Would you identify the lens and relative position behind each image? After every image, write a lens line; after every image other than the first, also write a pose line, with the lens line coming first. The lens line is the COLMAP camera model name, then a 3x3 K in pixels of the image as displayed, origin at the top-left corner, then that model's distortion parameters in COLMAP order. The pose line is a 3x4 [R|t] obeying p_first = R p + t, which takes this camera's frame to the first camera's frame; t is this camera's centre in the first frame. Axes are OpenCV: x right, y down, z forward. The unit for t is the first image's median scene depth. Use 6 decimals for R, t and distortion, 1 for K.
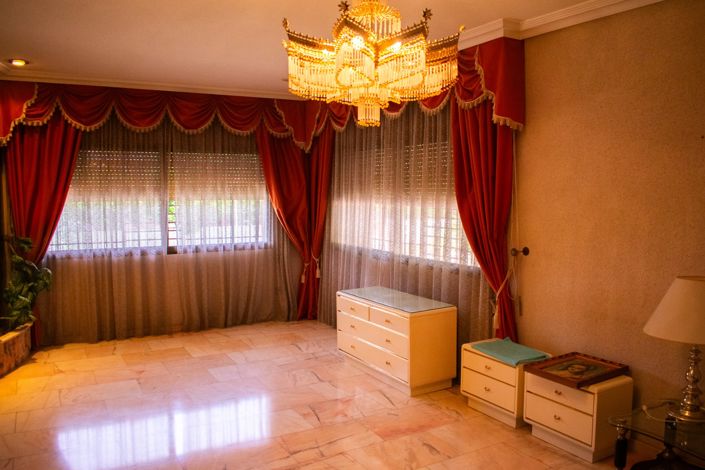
lens RADIAL K [[562.9, 0, 356.8], [0, 562.9, 234.1], [0, 0, 1]] dist [-0.086079, 0.012108]
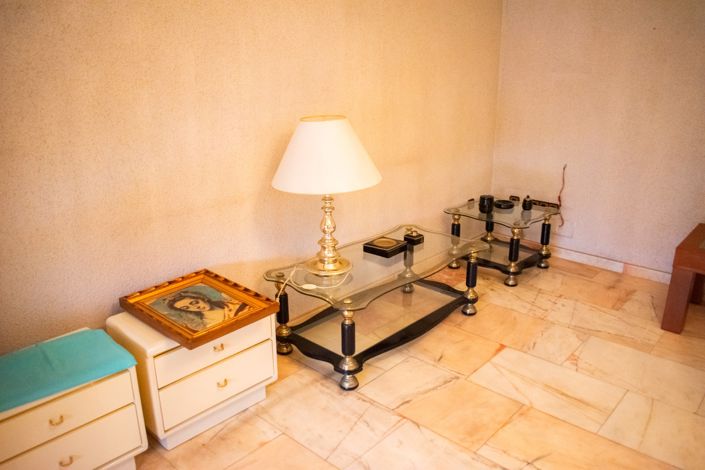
lens RADIAL K [[557.0, 0, 354.9], [0, 557.0, 234.8], [0, 0, 1]] dist [-0.091455, 0.016066]
pose [[-0.301485, -0.297845, 0.905757, -0.206300], [0.065623, 0.941223, 0.331350, -0.030534], [-0.951210, 0.159336, -0.264219, 0.971605]]
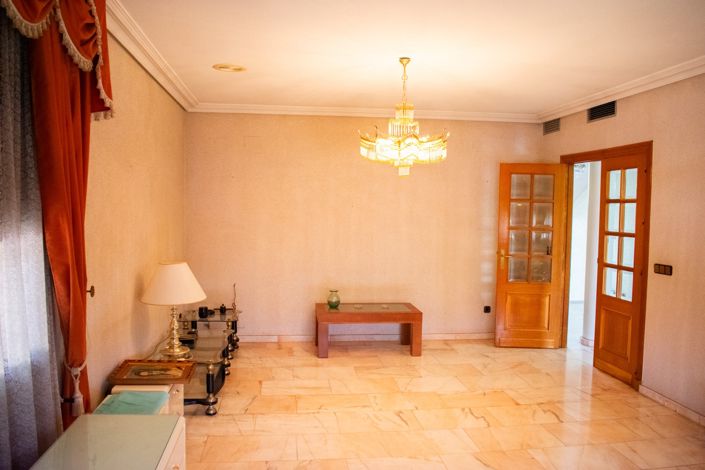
lens RADIAL K [[557.0, 0, 354.9], [0, 557.0, 234.8], [0, 0, 1]] dist [-0.091455, 0.016066]
pose [[-0.922923, -0.038771, 0.383026, -0.354358], [0.006066, 0.993328, 0.115165, -0.139483], [-0.384936, 0.108612, -0.916530, 1.773969]]
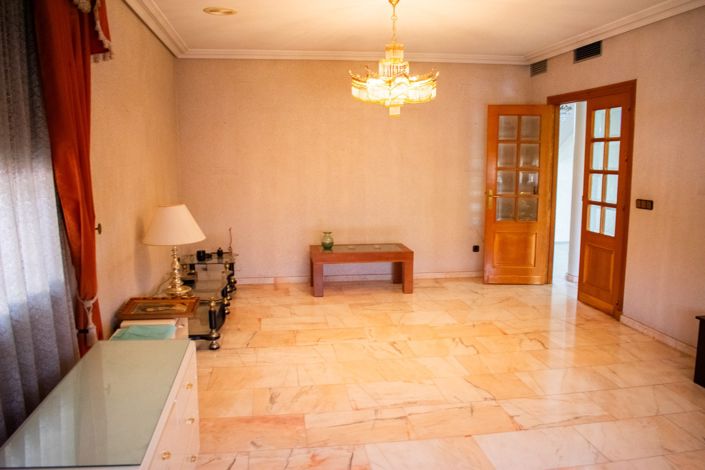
lens RADIAL K [[557.0, 0, 354.9], [0, 557.0, 234.8], [0, 0, 1]] dist [-0.091455, 0.016066]
pose [[-0.931366, -0.052812, 0.360232, -0.362036], [0.021857, 0.979528, 0.200116, -0.114348], [-0.363426, 0.194255, -0.911146, 1.824892]]
